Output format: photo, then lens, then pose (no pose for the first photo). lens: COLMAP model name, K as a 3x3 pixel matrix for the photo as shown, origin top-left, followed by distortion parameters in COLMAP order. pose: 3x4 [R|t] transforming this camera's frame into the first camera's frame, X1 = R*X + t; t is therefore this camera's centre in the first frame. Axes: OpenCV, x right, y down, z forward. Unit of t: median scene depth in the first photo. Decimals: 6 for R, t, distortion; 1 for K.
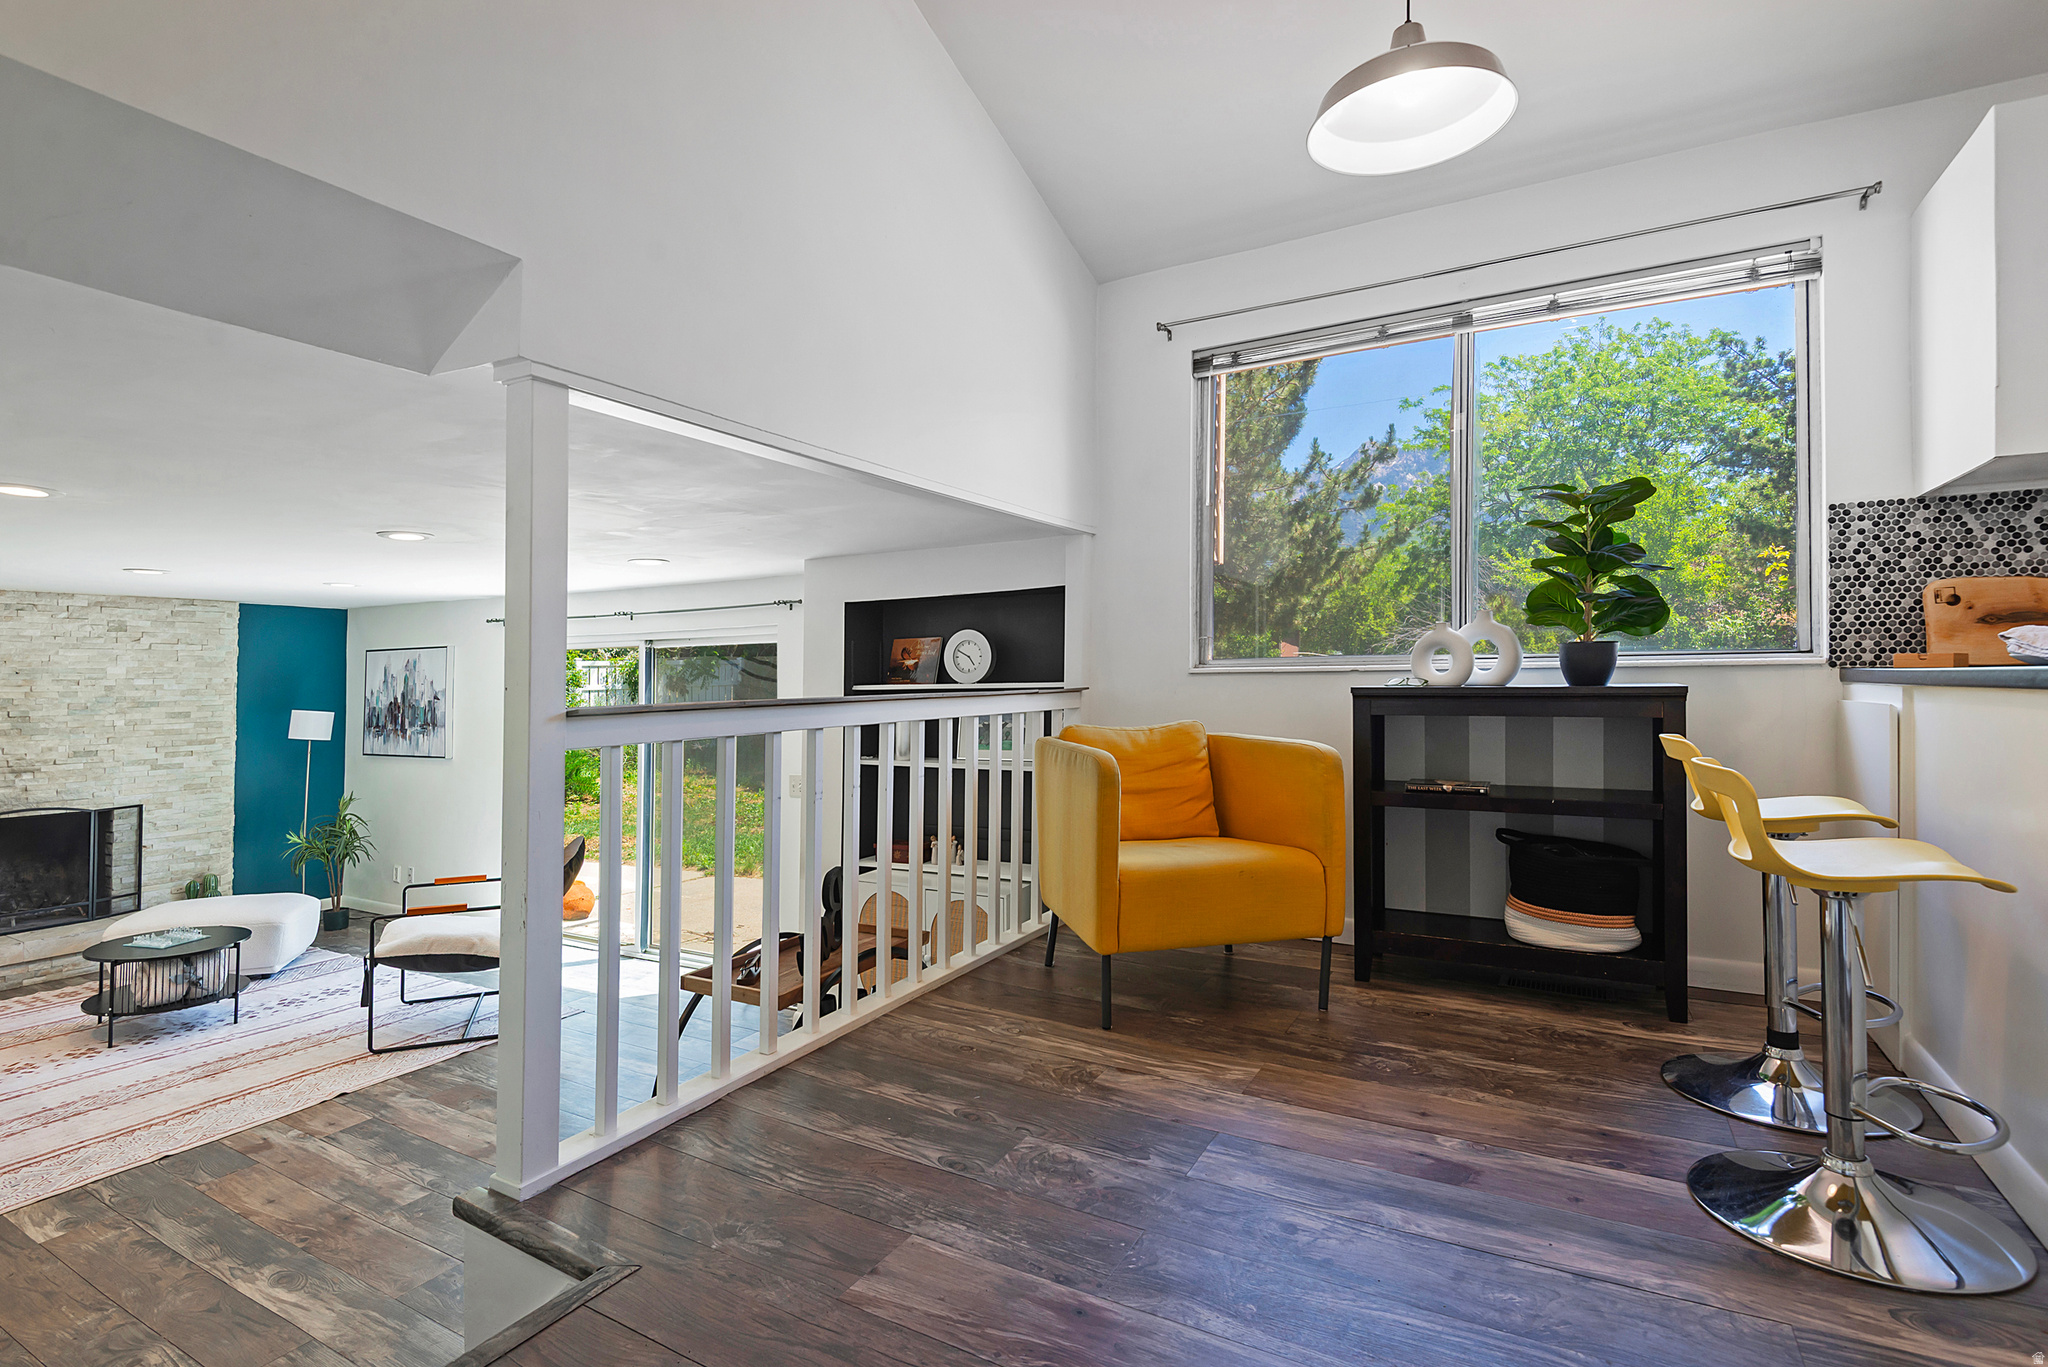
lens RADIAL K [[1002.3, 0, 1017.5], [0, 1002.3, 683.4], [0, 0, 1]] dist [0.006241, -0.008148]
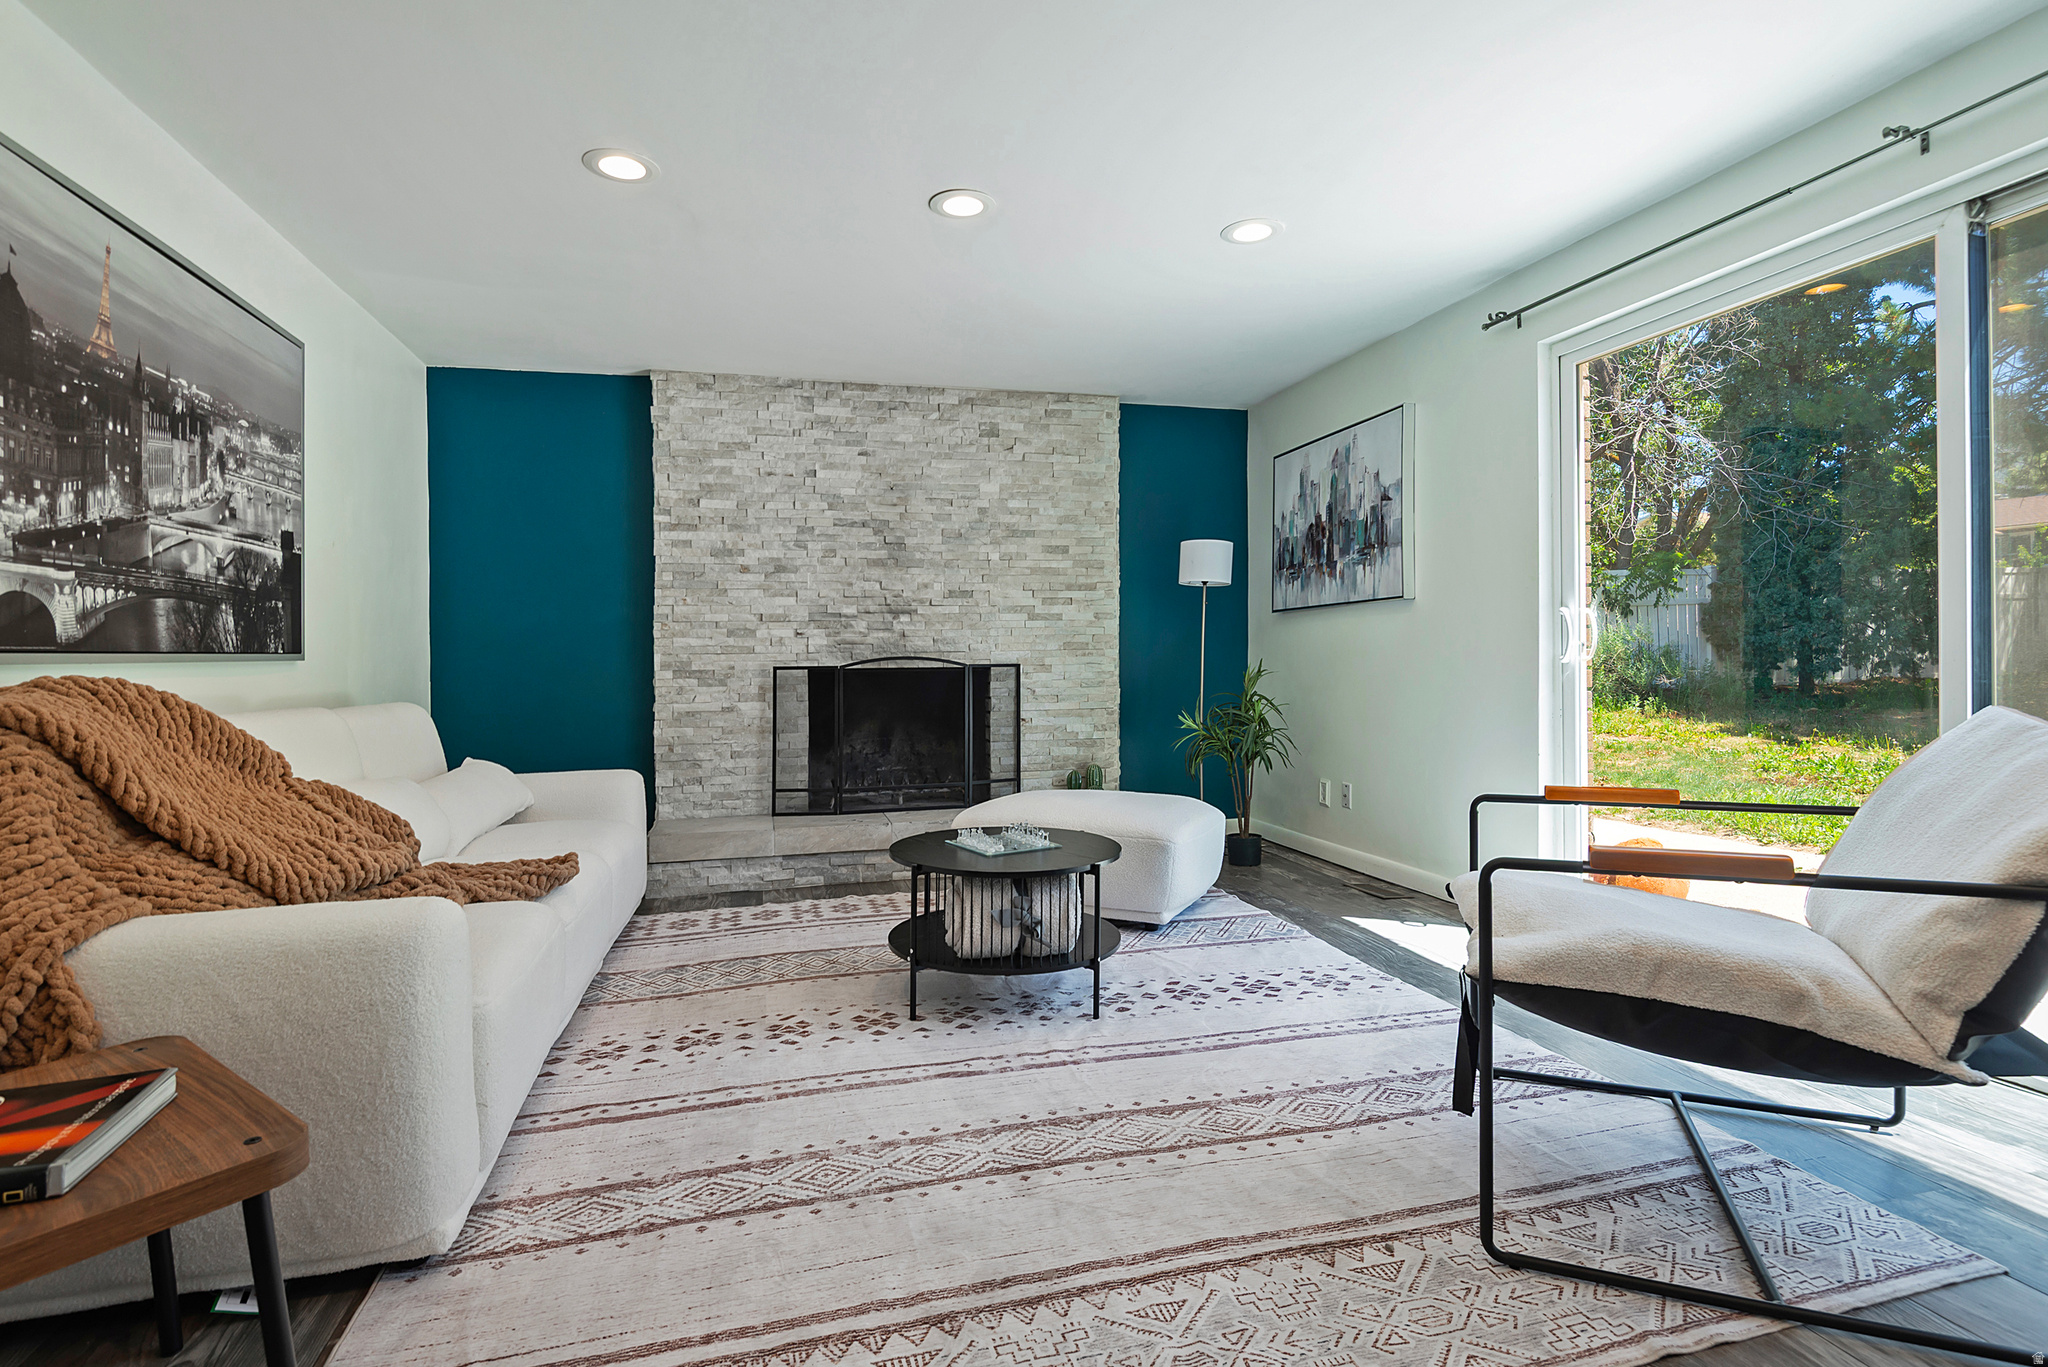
lens RADIAL K [[1002.3, 0, 959.2], [0, 1002.3, 663.4], [0, 0, 1]] dist [0.006241, -0.008148]
pose [[0.665015, -0.006675, -0.746801, -0.807152], [0.009523, 0.999955, -0.000457, 0.284592], [0.746770, -0.006808, 0.665048, 1.110093]]
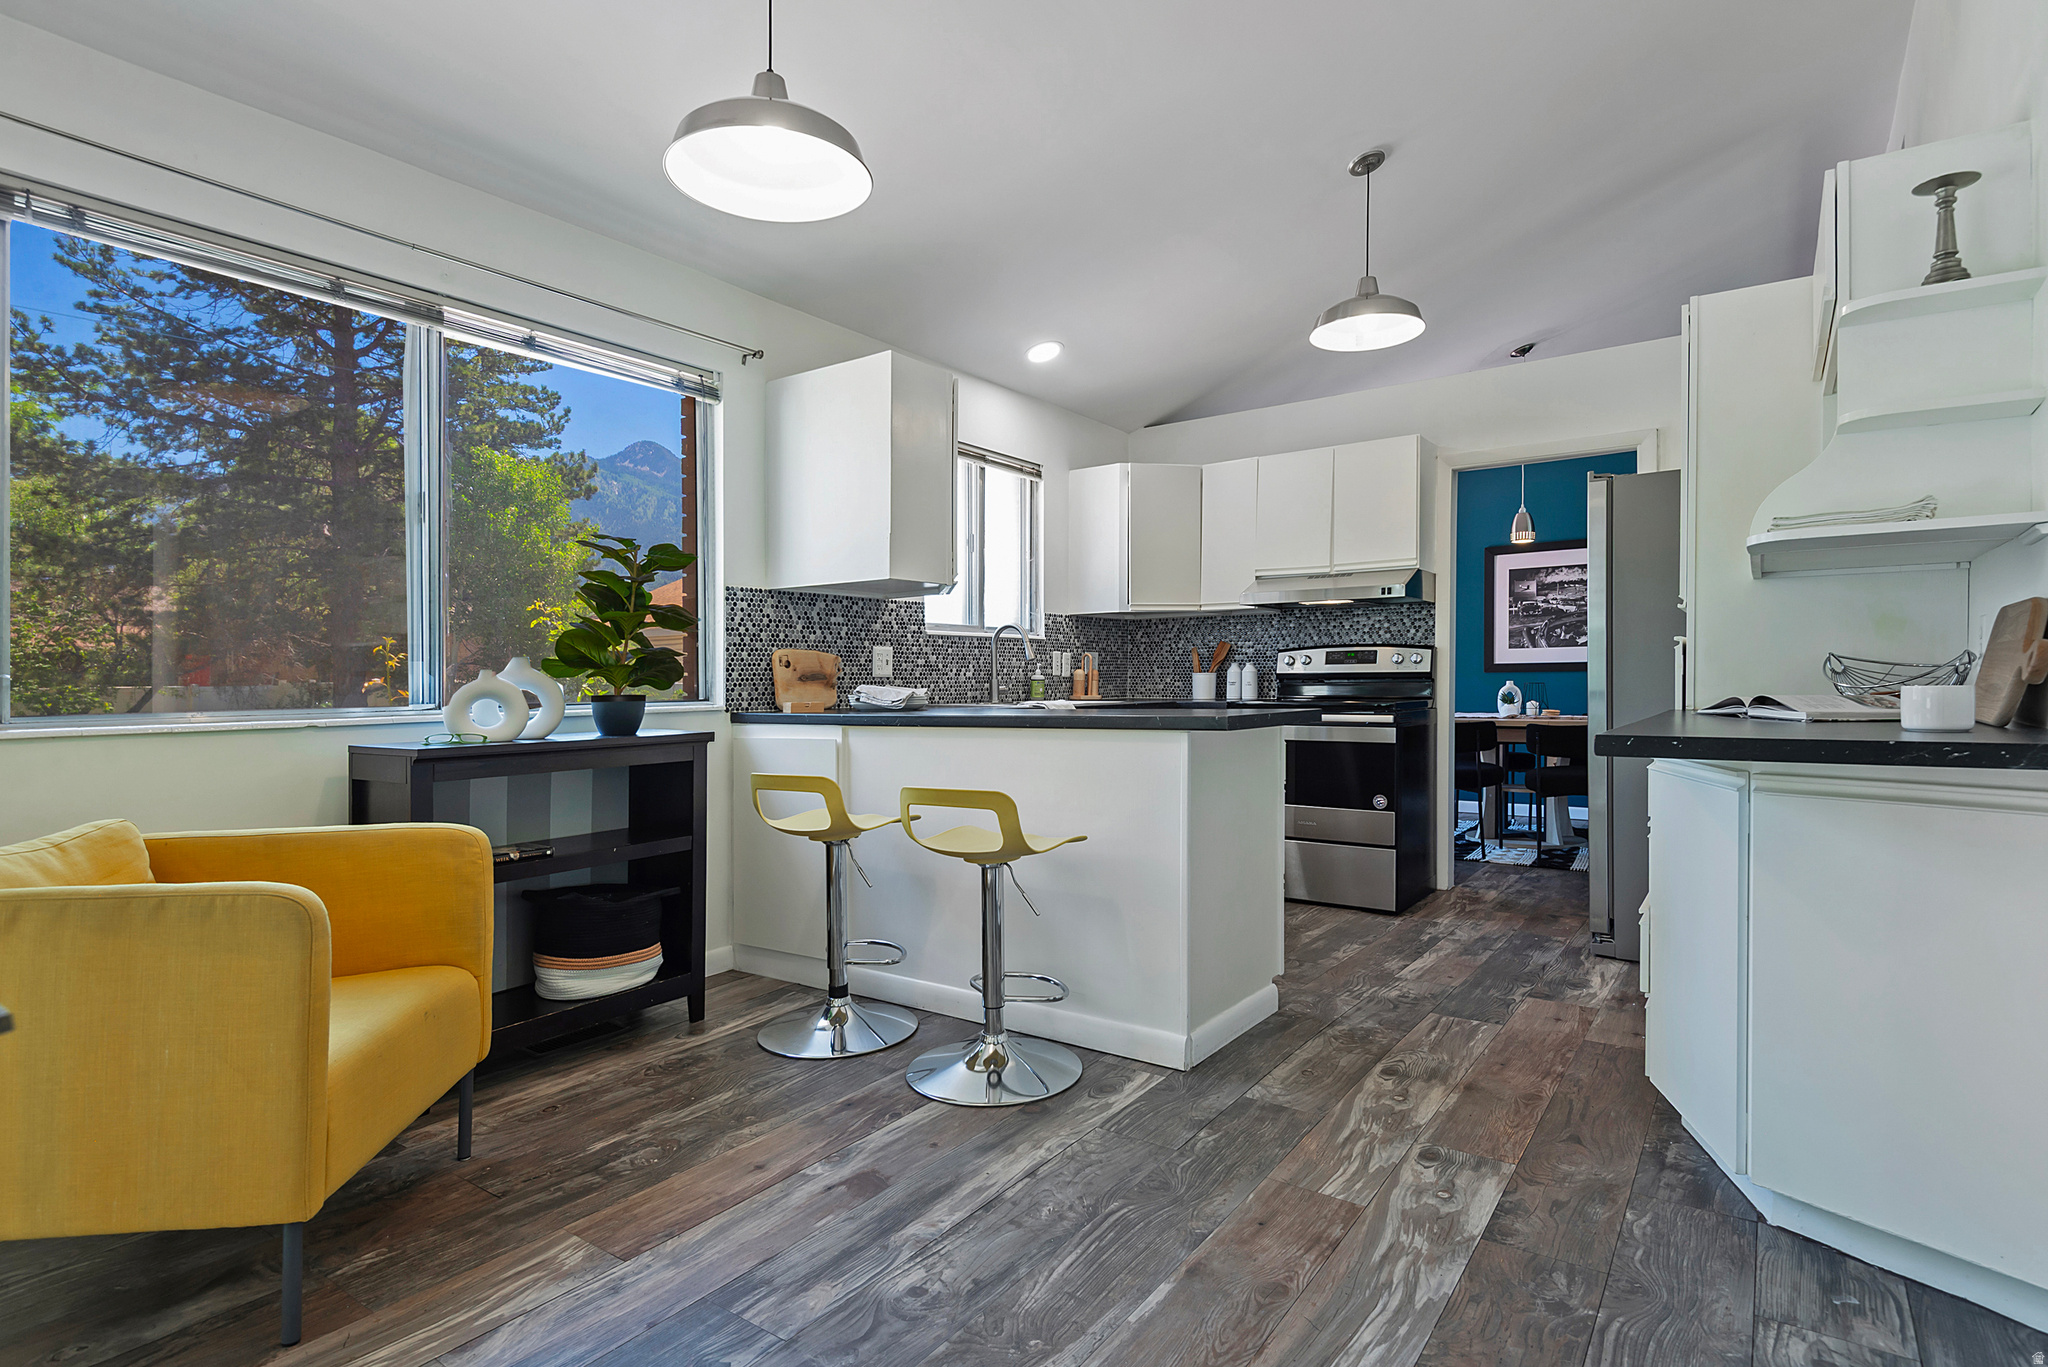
lens RADIAL K [[1002.3, 0, 1033.2], [0, 1002.3, 725.0], [0, 0, 1]] dist [0.006241, -0.008148]
pose [[0.105199, -0.035641, 0.993812, -0.418856], [0.017578, 0.999268, 0.033976, -0.035728], [-0.994296, 0.013895, 0.105748, 0.458248]]
